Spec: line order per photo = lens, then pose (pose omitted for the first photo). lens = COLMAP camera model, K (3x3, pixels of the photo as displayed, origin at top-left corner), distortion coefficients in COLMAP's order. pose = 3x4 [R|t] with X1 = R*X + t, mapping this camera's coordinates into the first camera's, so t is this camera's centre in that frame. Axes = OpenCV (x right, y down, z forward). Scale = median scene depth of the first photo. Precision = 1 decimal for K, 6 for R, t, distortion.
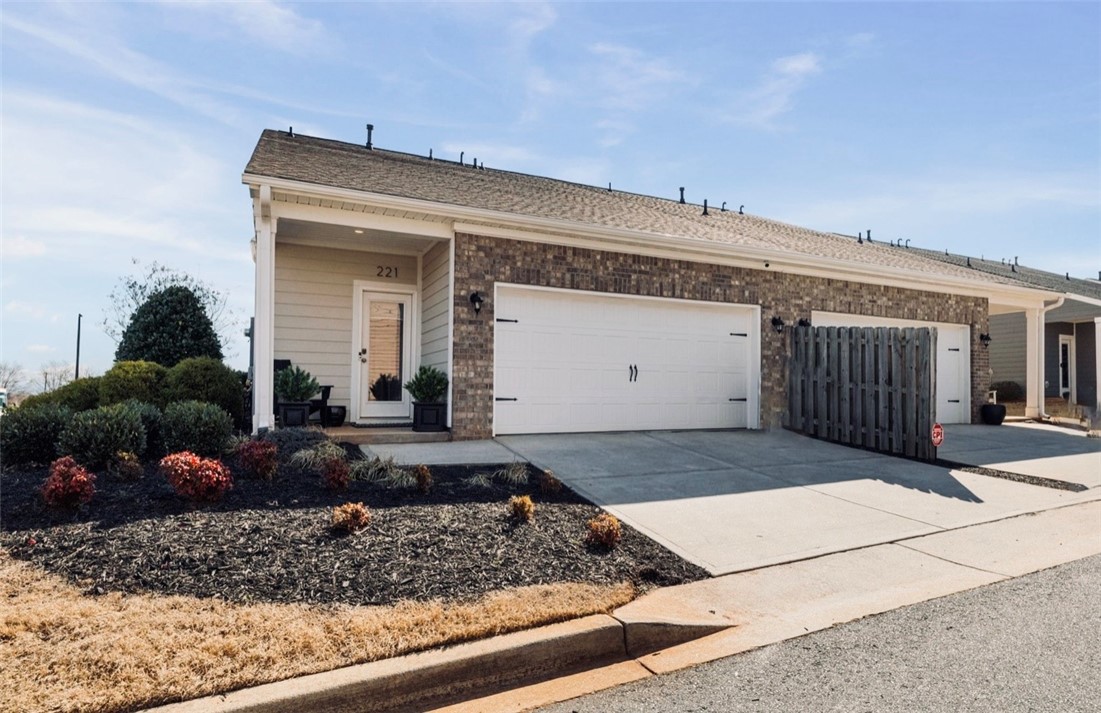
lens RADIAL K [[527.0, 0, 525.9], [0, 527.0, 374.5], [0, 0, 1]] dist [-0.001022, -0.000012]
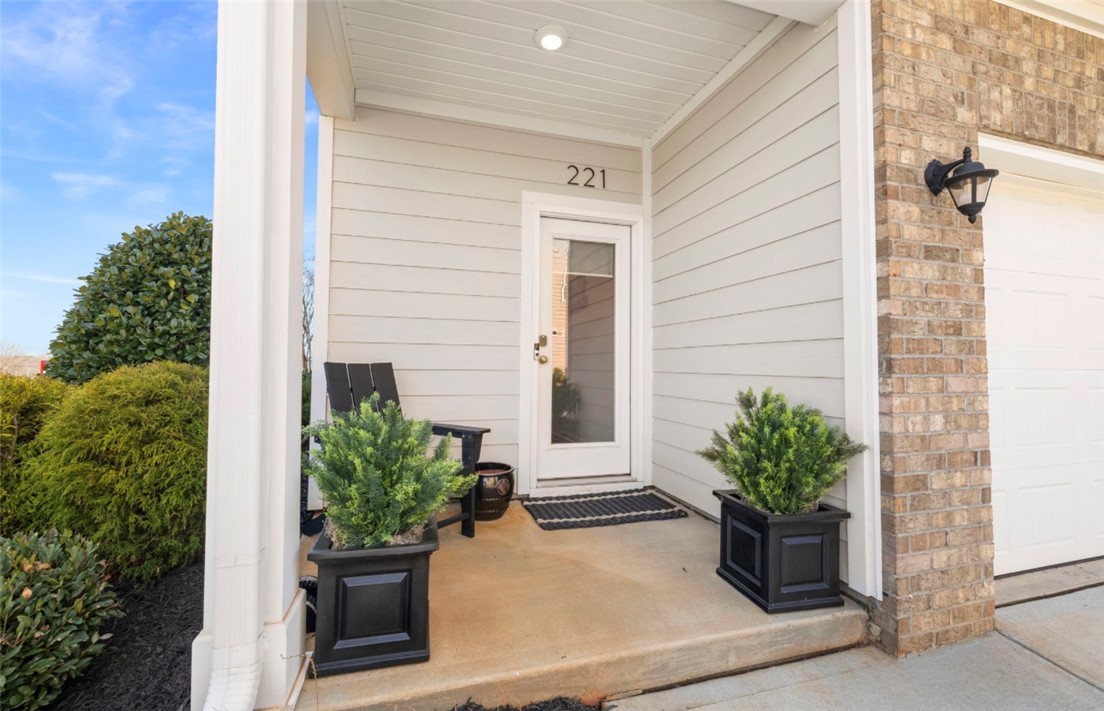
lens RADIAL K [[461.5, 0, 554.5], [0, 461.5, 356.7], [0, 0, 1]] dist [0.000203, -0.000082]
pose [[0.990320, 0.002403, -0.138781, -0.279983], [-0.000973, 0.999946, 0.010366, -0.040187], [0.138799, -0.010131, 0.990269, 0.688463]]
